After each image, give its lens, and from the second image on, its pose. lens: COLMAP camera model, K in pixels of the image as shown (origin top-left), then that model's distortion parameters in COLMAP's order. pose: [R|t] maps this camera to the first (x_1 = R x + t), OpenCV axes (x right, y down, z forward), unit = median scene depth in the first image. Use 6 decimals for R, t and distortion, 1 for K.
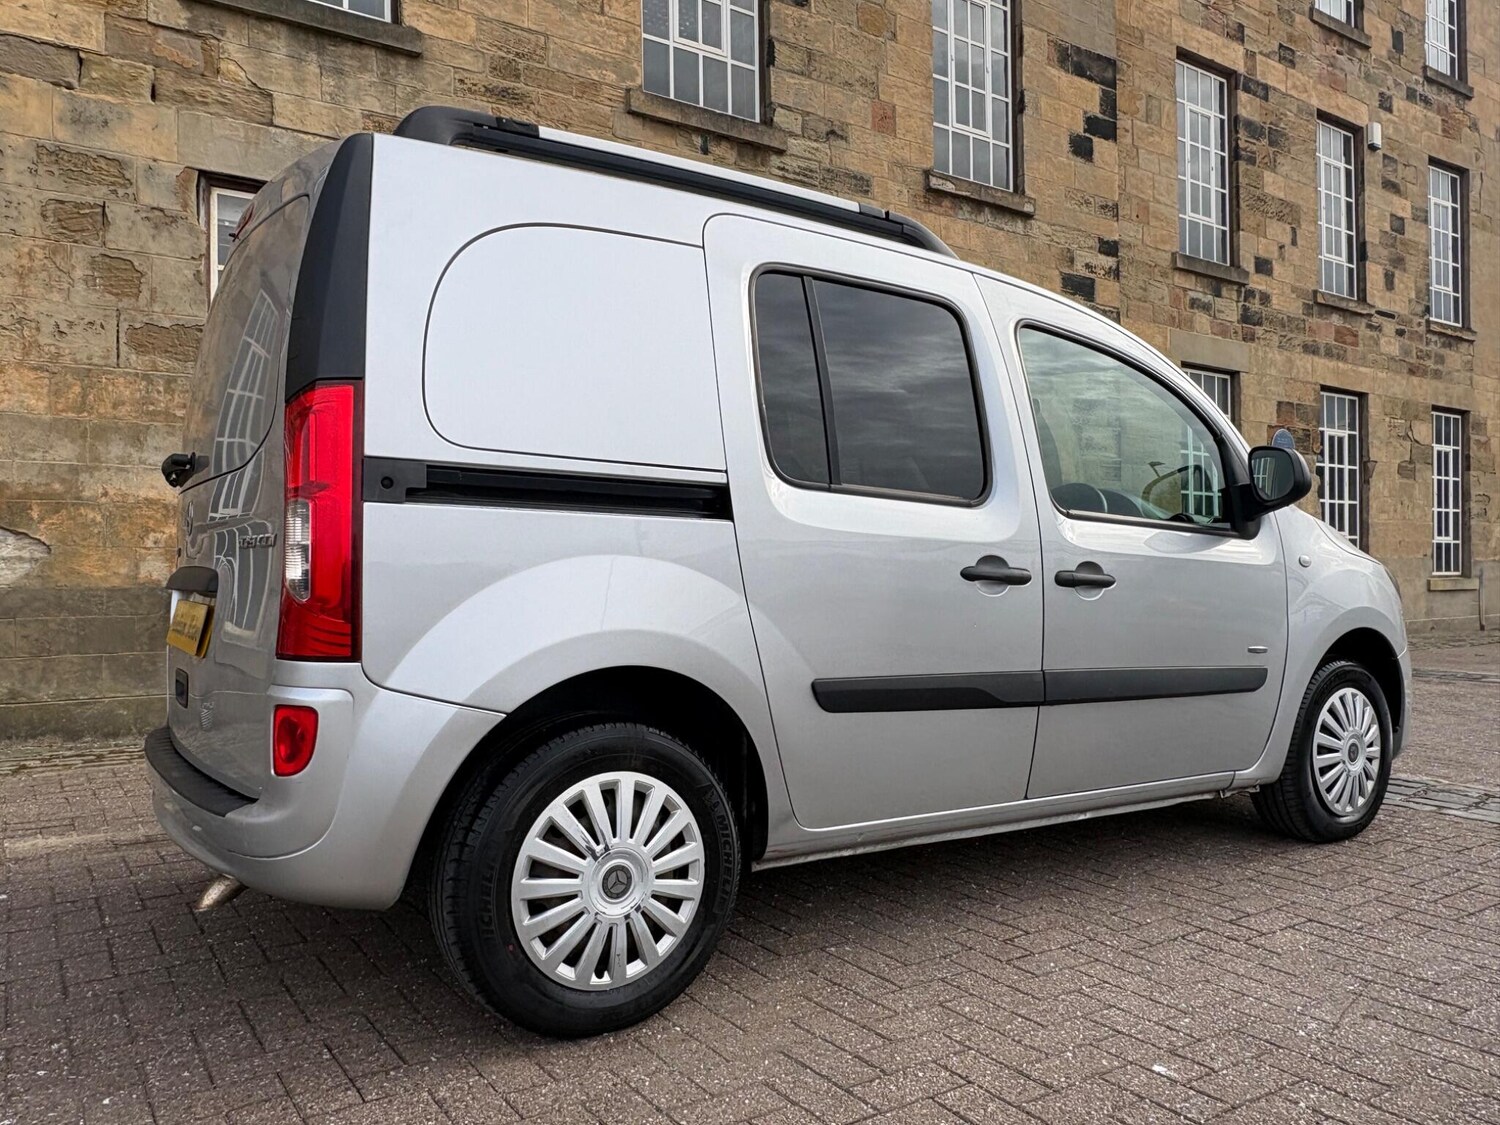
lens RADIAL K [[1109.8, 0, 743.3], [0, 1109.8, 565.1], [0, 0, 1]] dist [-0.004722, 0.004335]
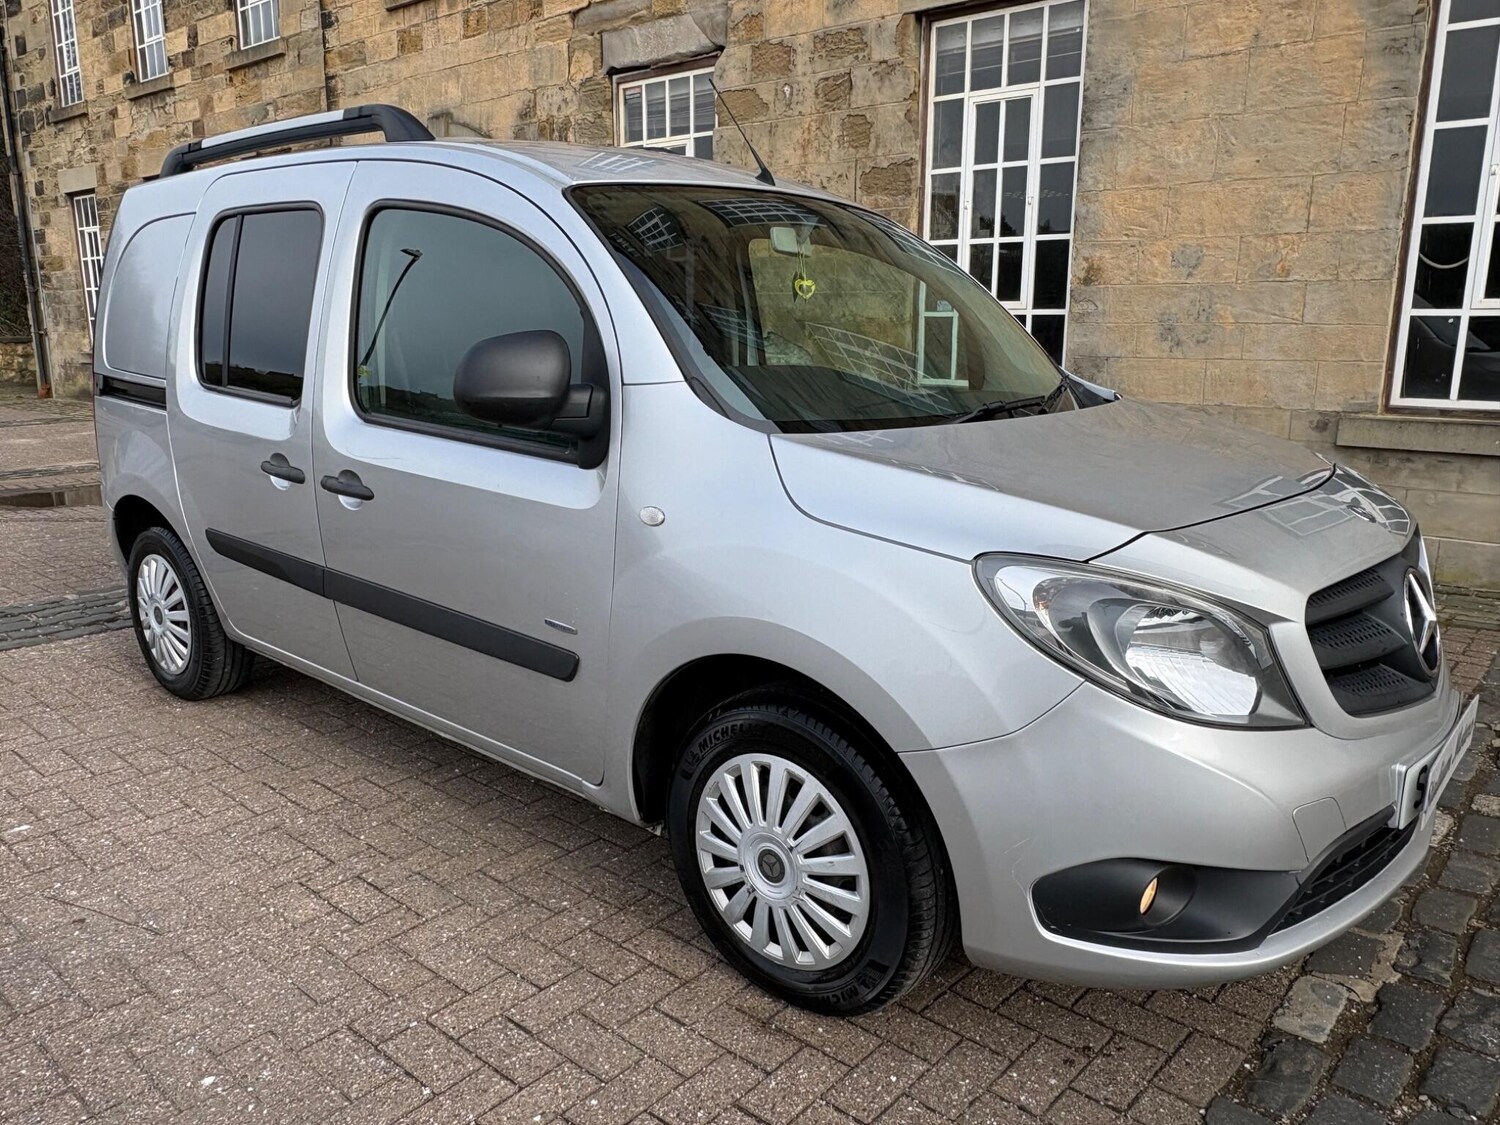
lens RADIAL K [[1109.8, 0, 747.4], [0, 1109.8, 567.3], [0, 0, 1]] dist [-0.004722, 0.004335]
pose [[0.269262, 0.214883, -0.938788, 0.658166], [0.004770, 0.974481, 0.224421, -0.067096], [0.963055, -0.064906, 0.261365, 0.534632]]
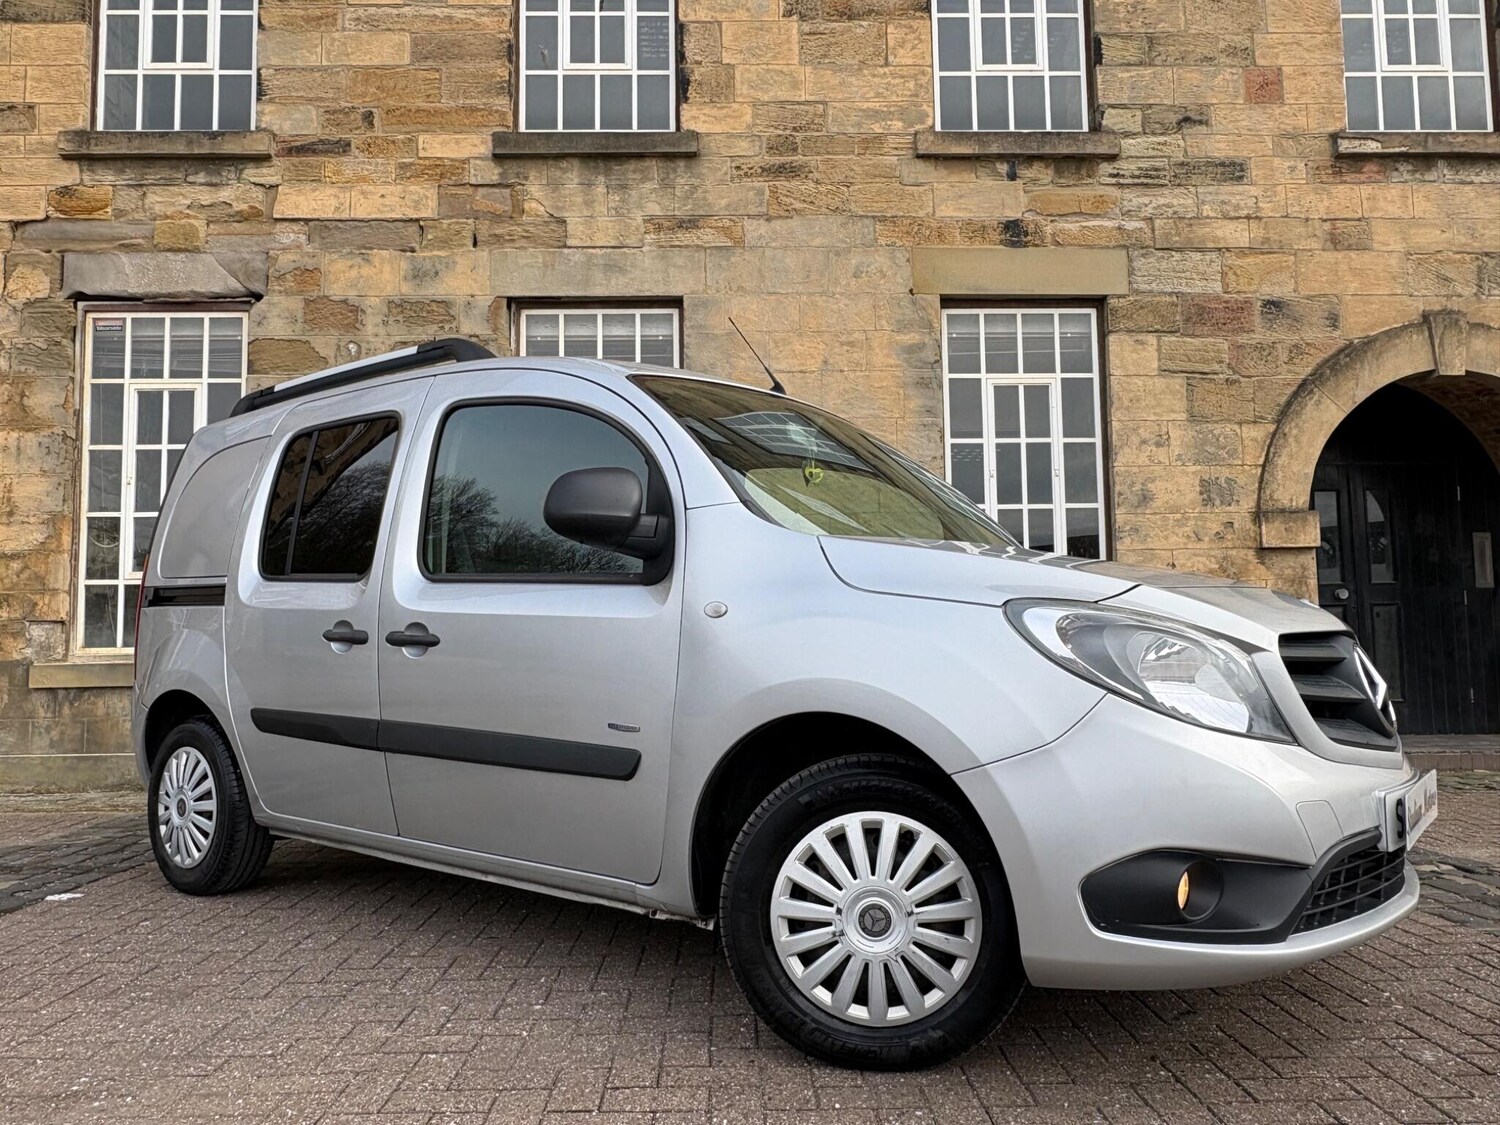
lens RADIAL K [[1117.4, 0, 741.7], [0, 1117.4, 567.2], [0, 0, 1]] dist [-0.005900, 0.007053]
pose [[0.841880, -0.045660, -0.537729, 0.352899], [0.011848, 0.997738, -0.066170, 0.008713], [0.539534, 0.049337, 0.840517, 0.164969]]
